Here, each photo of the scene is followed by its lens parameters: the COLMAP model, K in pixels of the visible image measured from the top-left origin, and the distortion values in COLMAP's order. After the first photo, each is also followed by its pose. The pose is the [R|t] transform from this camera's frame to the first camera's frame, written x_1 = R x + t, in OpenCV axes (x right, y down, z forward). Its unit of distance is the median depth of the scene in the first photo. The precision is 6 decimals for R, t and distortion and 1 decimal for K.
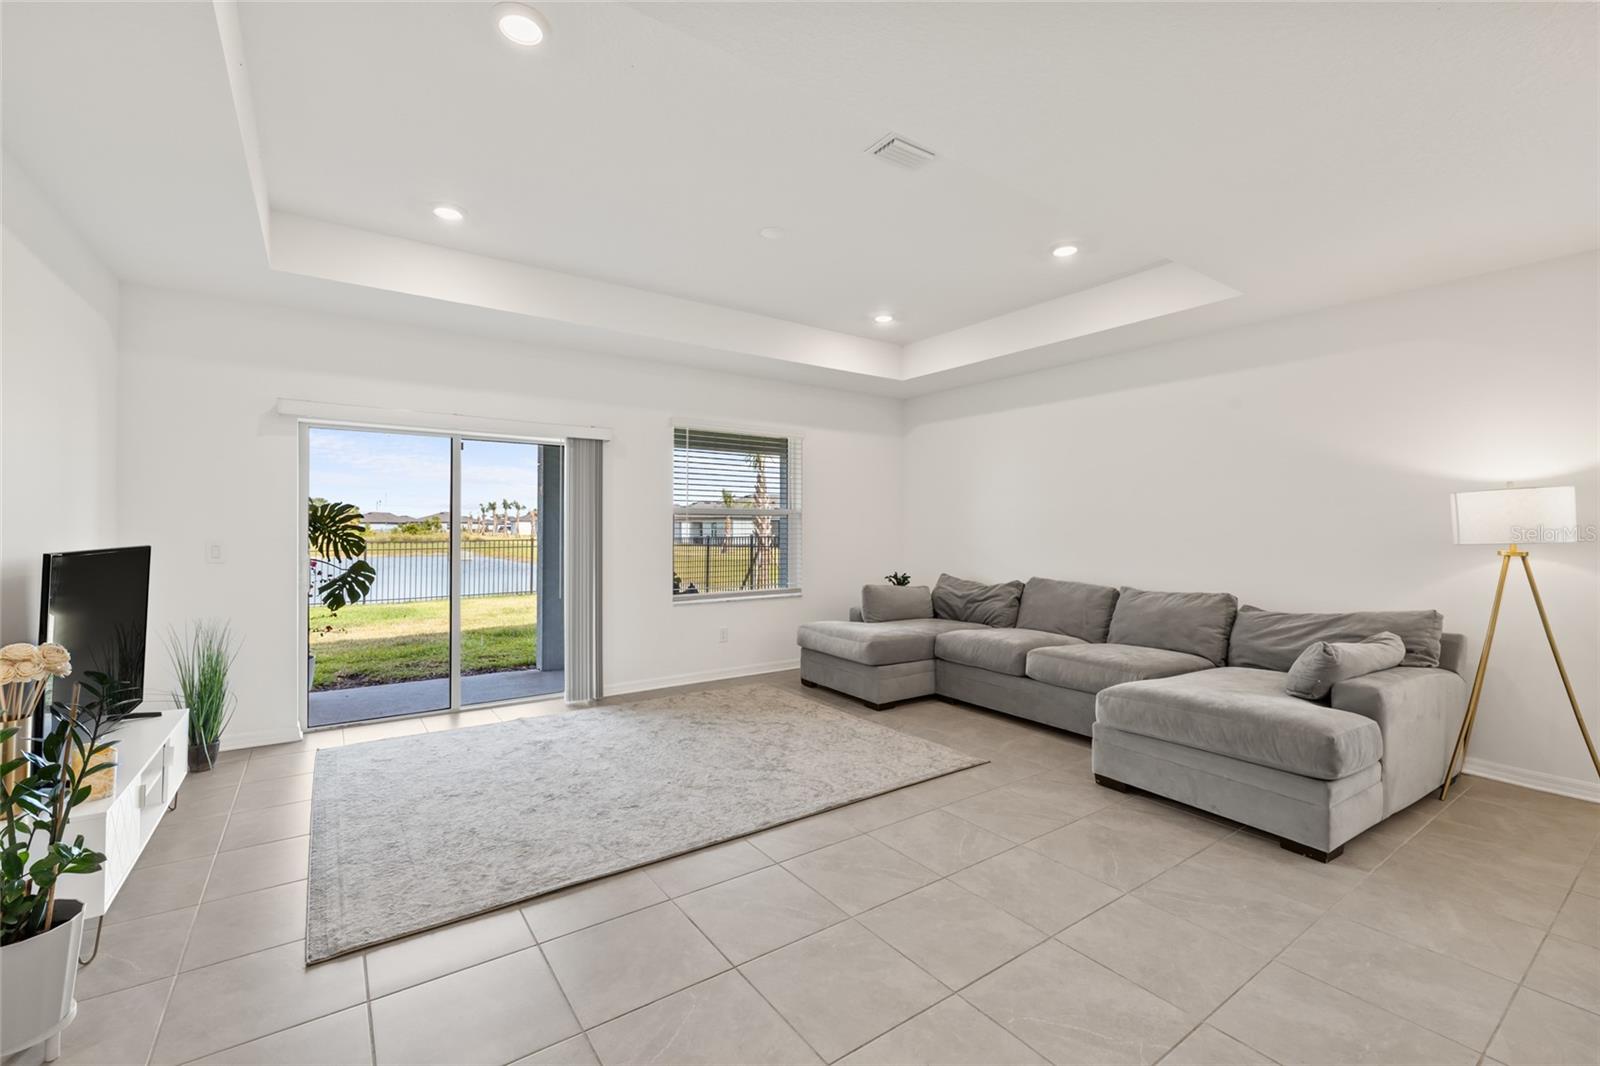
lens RADIAL K [[666.9, 0, 800.4], [0, 666.9, 529.1], [0, 0, 1]] dist [0.000331, 0.001257]
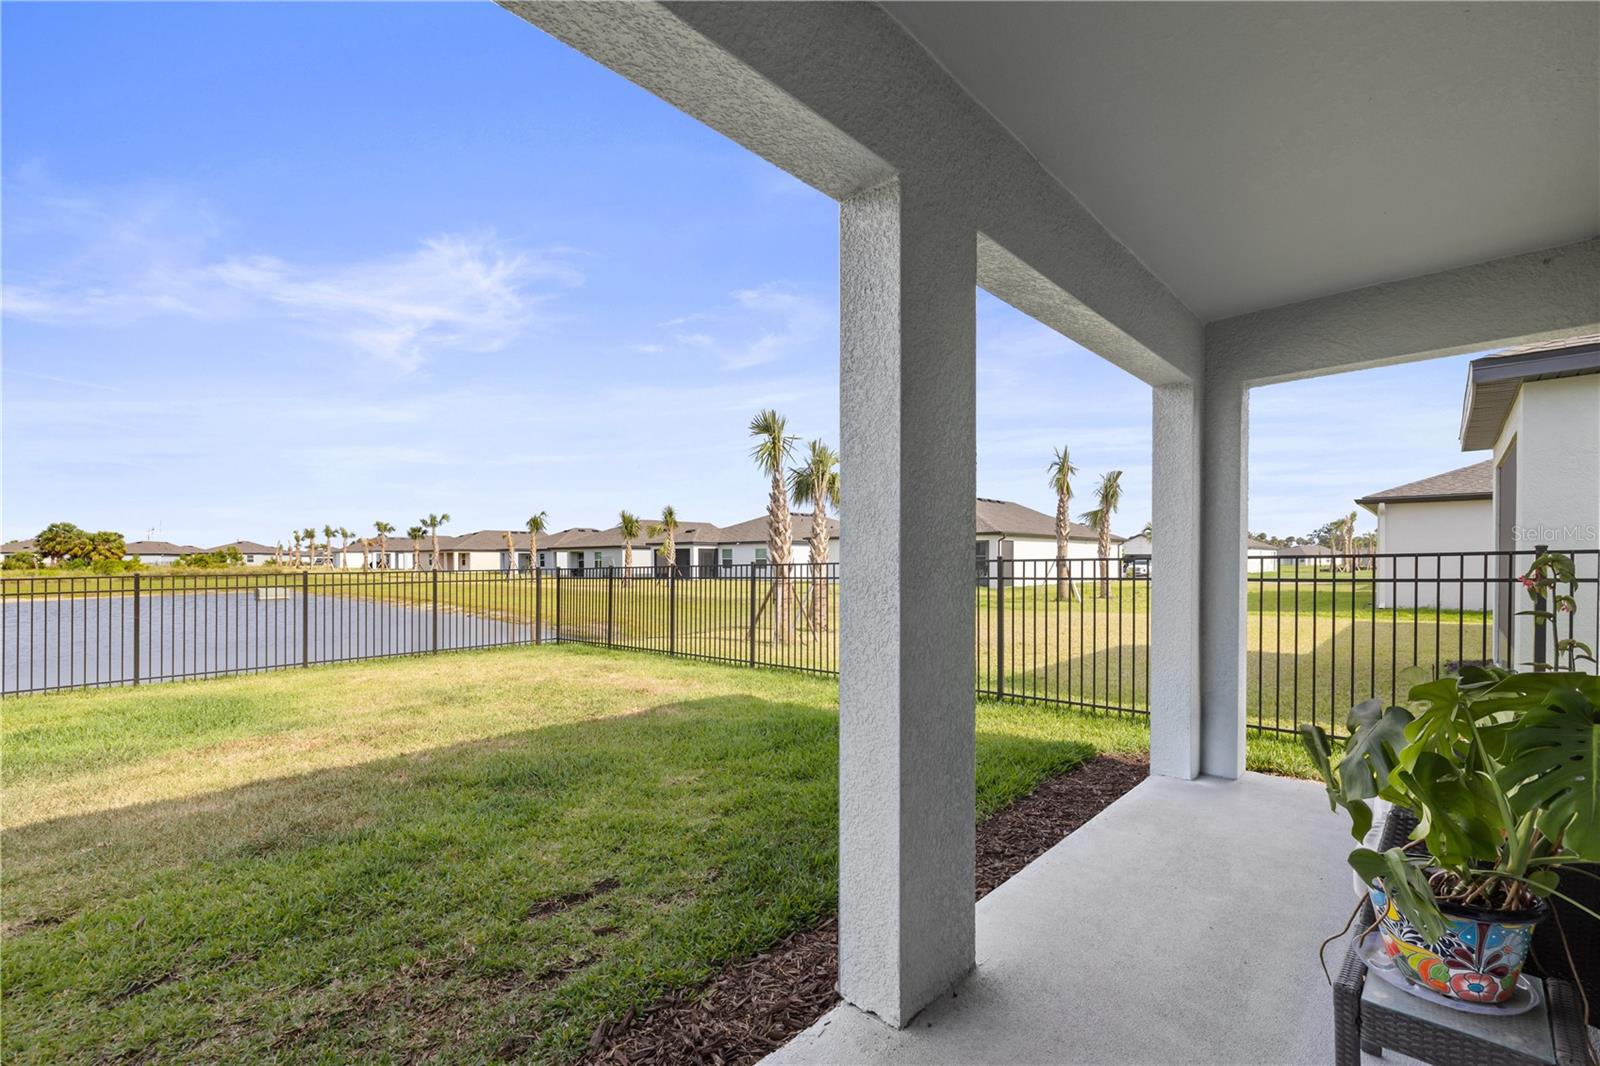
lens RADIAL K [[666.9, 0, 801.8], [0, 666.9, 565.8], [0, 0, 1]] dist [0.000331, 0.001257]
pose [[0.978599, -0.005280, 0.205708, -0.218041], [0.003535, 0.999955, 0.008848, 0.007013], [-0.205746, -0.007931, 0.978573, 0.350775]]
